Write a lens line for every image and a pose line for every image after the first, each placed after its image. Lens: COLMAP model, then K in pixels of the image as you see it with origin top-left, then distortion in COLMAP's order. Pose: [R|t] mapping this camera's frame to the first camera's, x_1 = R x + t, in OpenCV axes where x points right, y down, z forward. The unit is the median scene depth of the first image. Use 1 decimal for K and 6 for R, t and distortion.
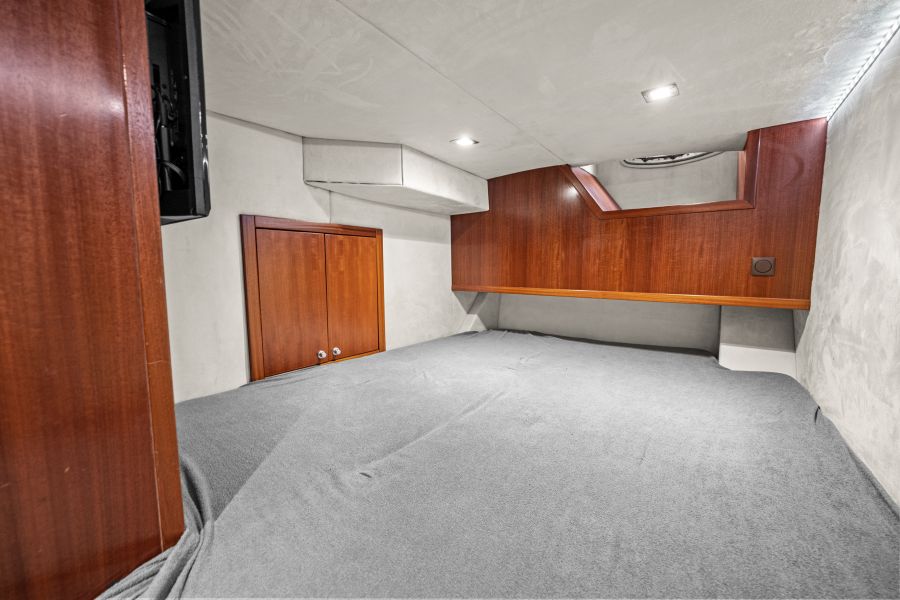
lens RADIAL K [[351.4, 0, 450.4], [0, 351.4, 302.5], [0, 0, 1]] dist [-0.003503, 0.001005]
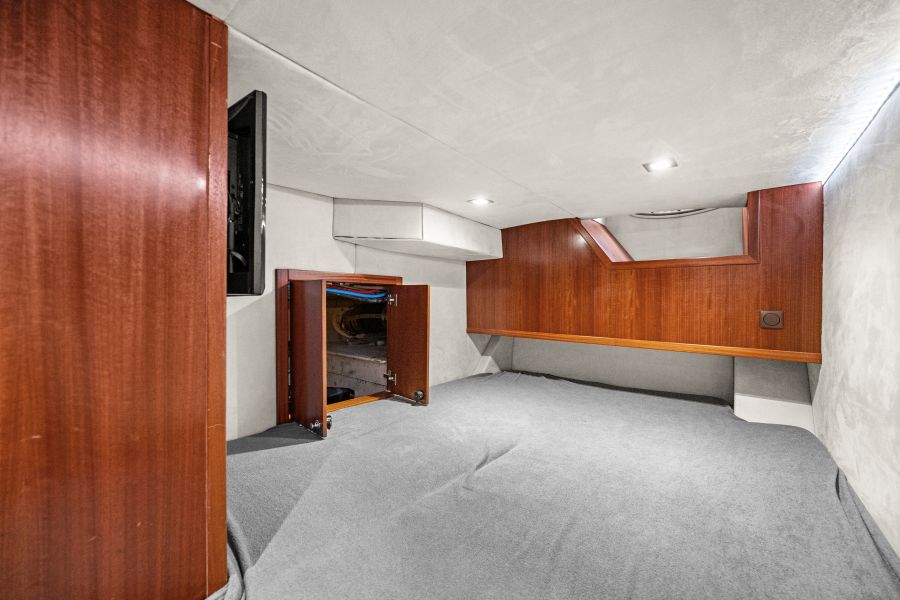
lens RADIAL K [[351.4, 0, 449.6], [0, 351.4, 300.1], [0, 0, 1]] dist [-0.003503, 0.001005]
pose [[0.999205, 0.004968, -0.039566, -0.012916], [-0.008501, 0.995939, -0.089632, -0.074400], [0.038960, 0.089897, 0.995189, -0.080288]]
